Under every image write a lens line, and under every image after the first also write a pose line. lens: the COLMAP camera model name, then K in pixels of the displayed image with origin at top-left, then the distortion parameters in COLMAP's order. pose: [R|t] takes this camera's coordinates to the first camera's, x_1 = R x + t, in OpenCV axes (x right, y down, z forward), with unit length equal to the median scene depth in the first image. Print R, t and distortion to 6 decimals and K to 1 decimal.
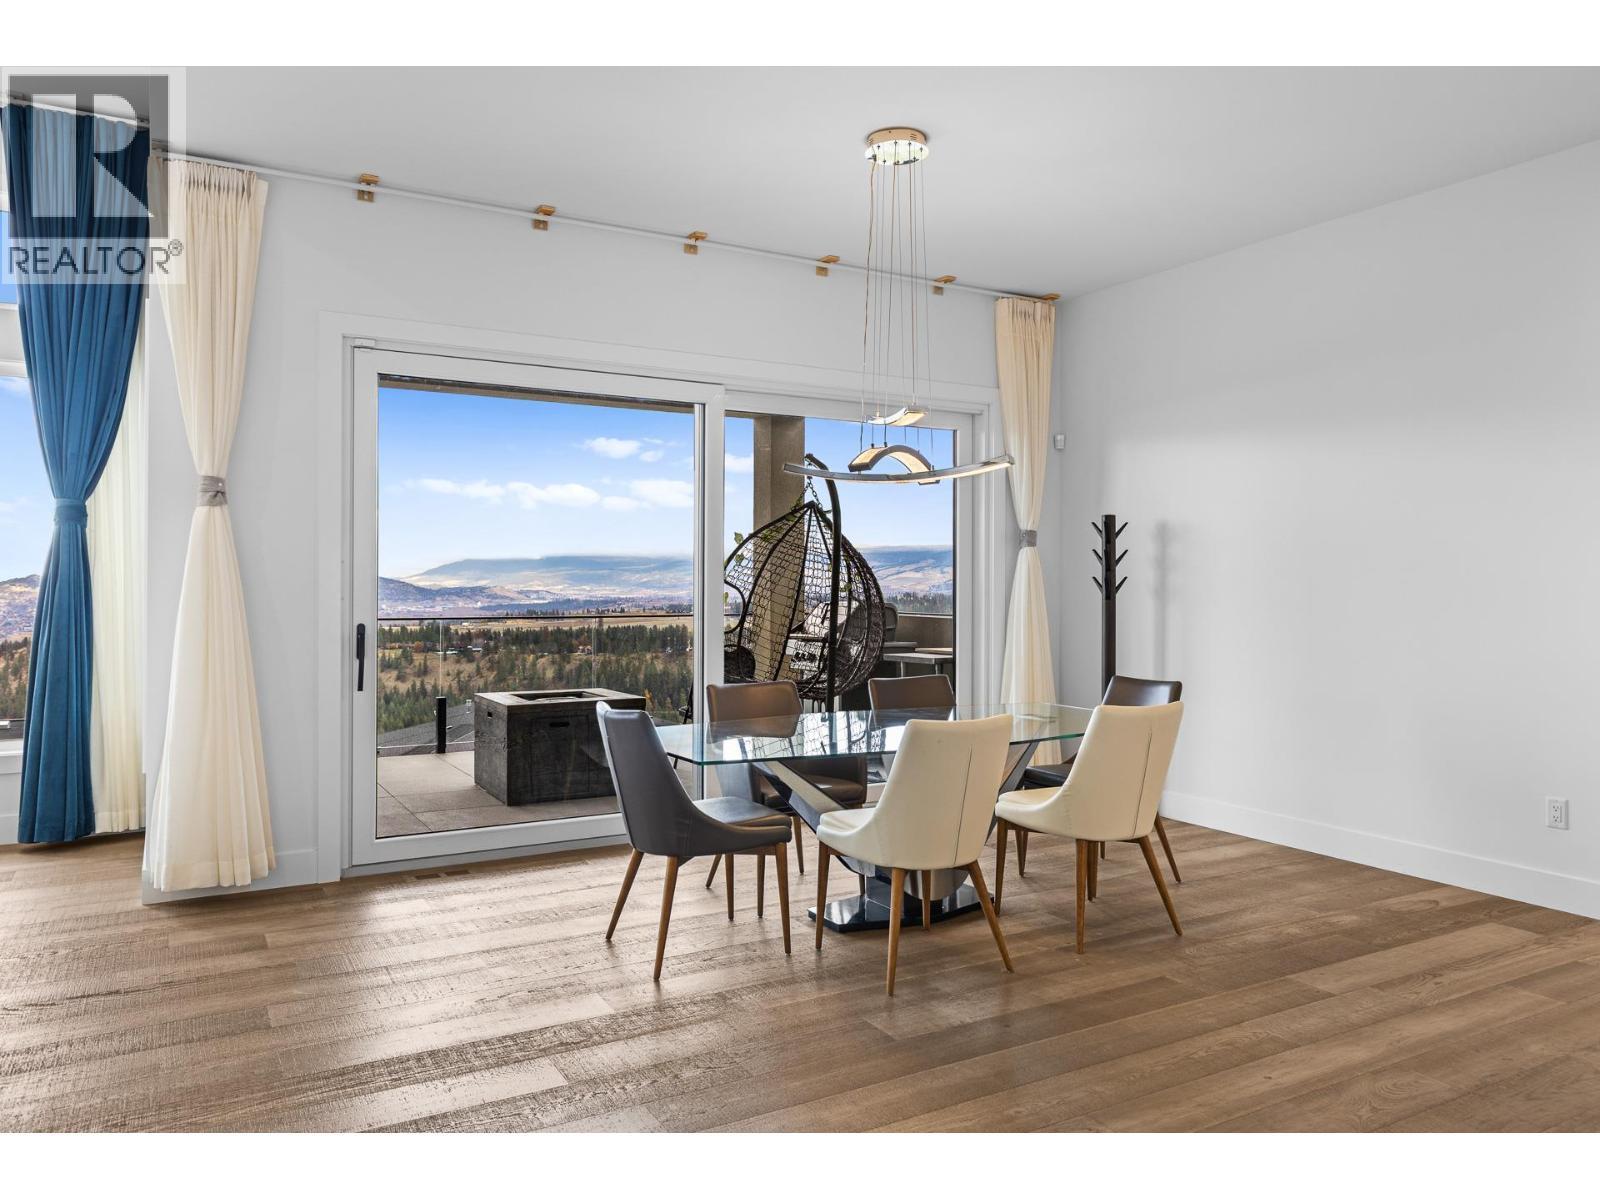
lens RADIAL K [[1046.6, 0, 762.9], [0, 1046.6, 586.7], [0, 0, 1]] dist [0.006207, 0.001808]
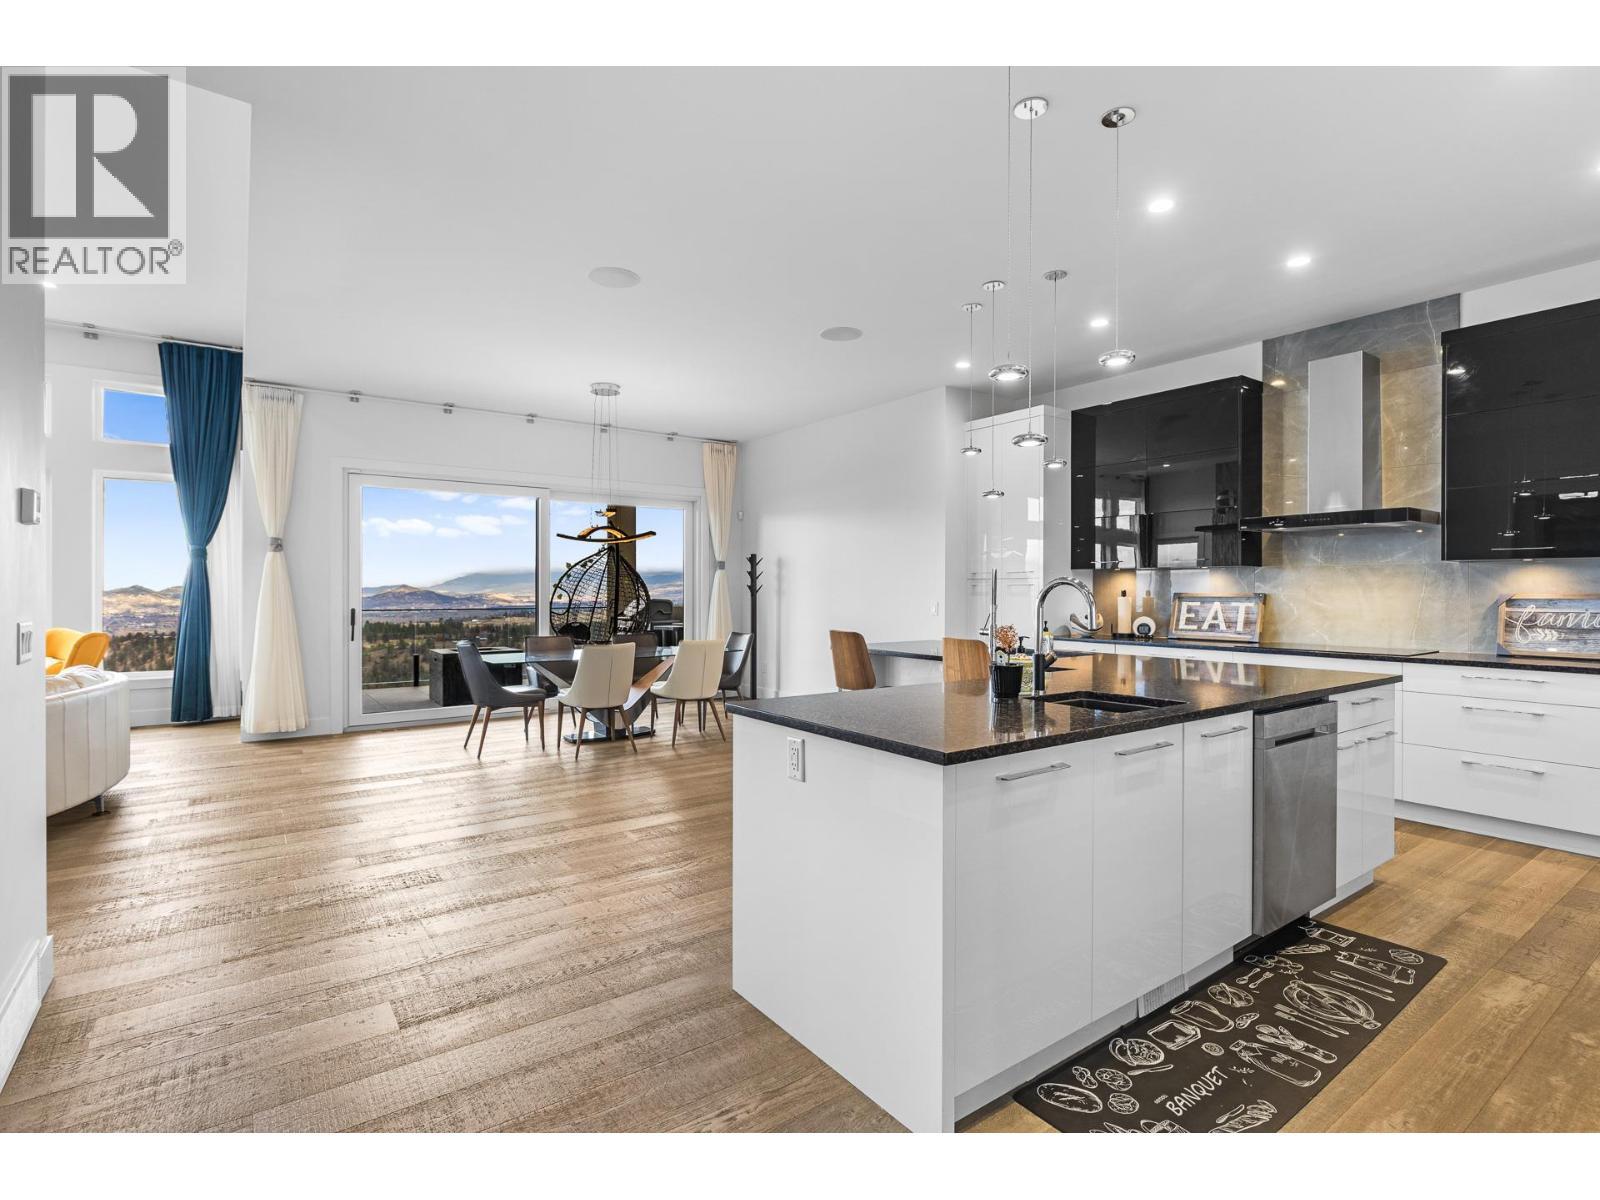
lens RADIAL K [[766.1, 0, 793.2], [0, 766.1, 596.1], [0, 0, 1]] dist [0.002073, 0.000172]
pose [[0.994589, -0.004039, 0.103812, 0.252807], [0.003721, 0.999988, 0.003250, 0.007549], [-0.103824, -0.002846, 0.994592, -0.463435]]
